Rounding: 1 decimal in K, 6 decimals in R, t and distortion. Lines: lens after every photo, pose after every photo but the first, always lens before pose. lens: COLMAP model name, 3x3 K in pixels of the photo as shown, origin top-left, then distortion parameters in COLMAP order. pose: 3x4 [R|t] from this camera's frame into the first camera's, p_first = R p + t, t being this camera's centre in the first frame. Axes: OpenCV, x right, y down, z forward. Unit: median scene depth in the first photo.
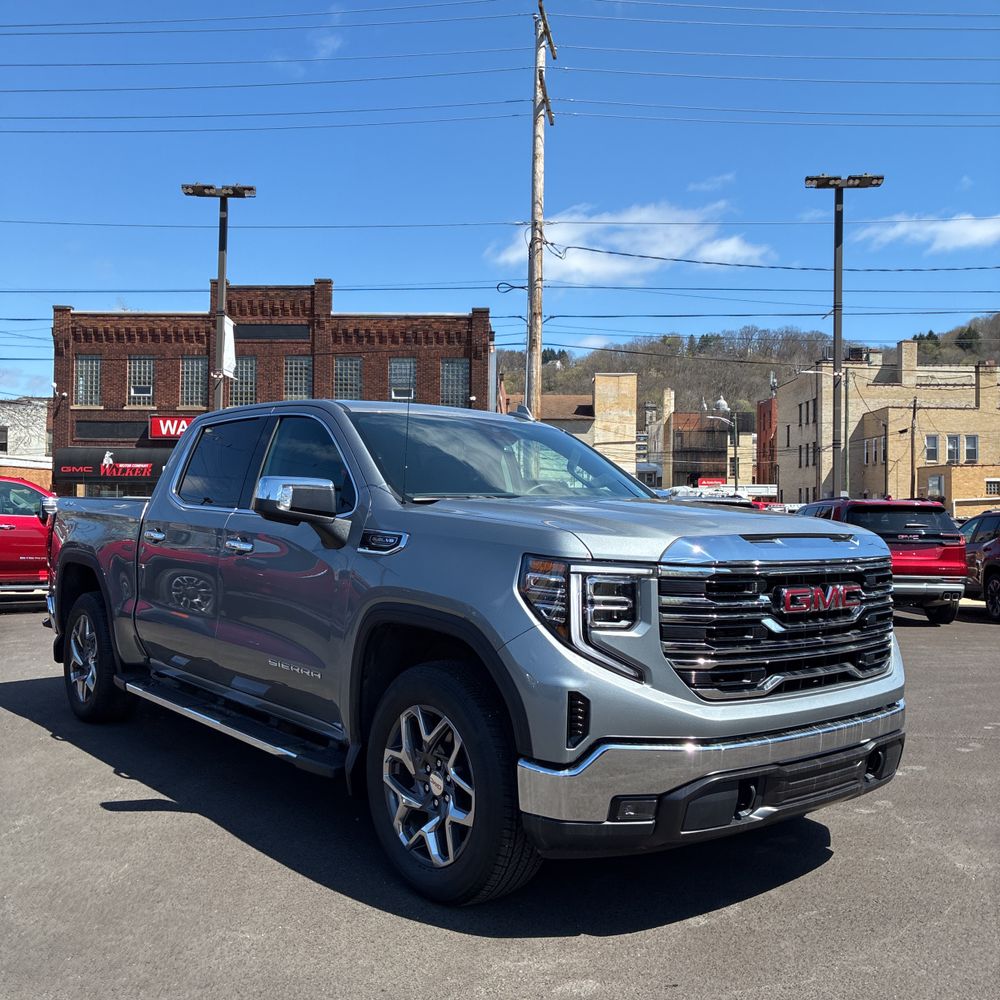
lens RADIAL K [[960.4, 0, 504.7], [0, 960.4, 495.9], [0, 0, 1]] dist [0.002077, -0.021088]
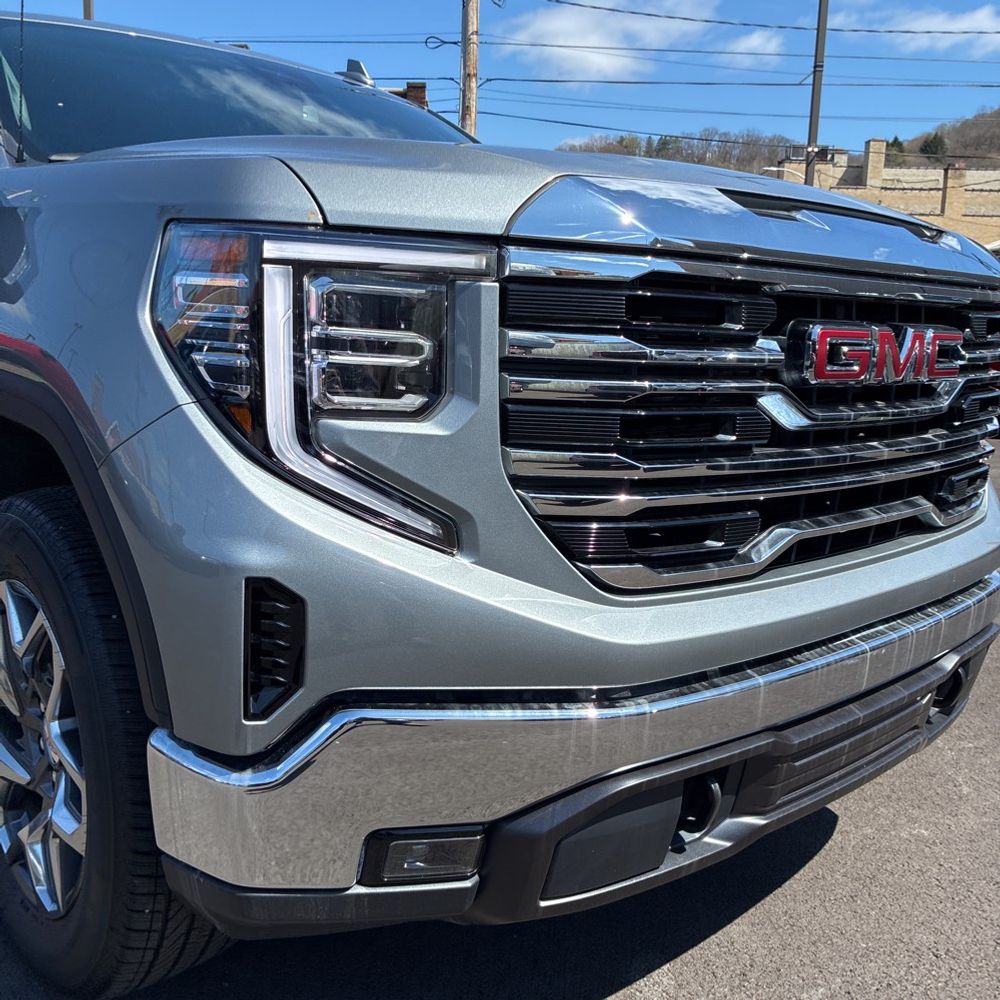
lens RADIAL K [[960.4, 0, 504.7], [0, 960.4, 495.9], [0, 0, 1]] dist [0.002077, -0.021088]
pose [[0.998506, 0.005783, 0.054329, 0.136284], [-0.016232, 0.980883, 0.193919, 0.091899], [-0.052169, -0.194511, 0.979512, 0.592211]]
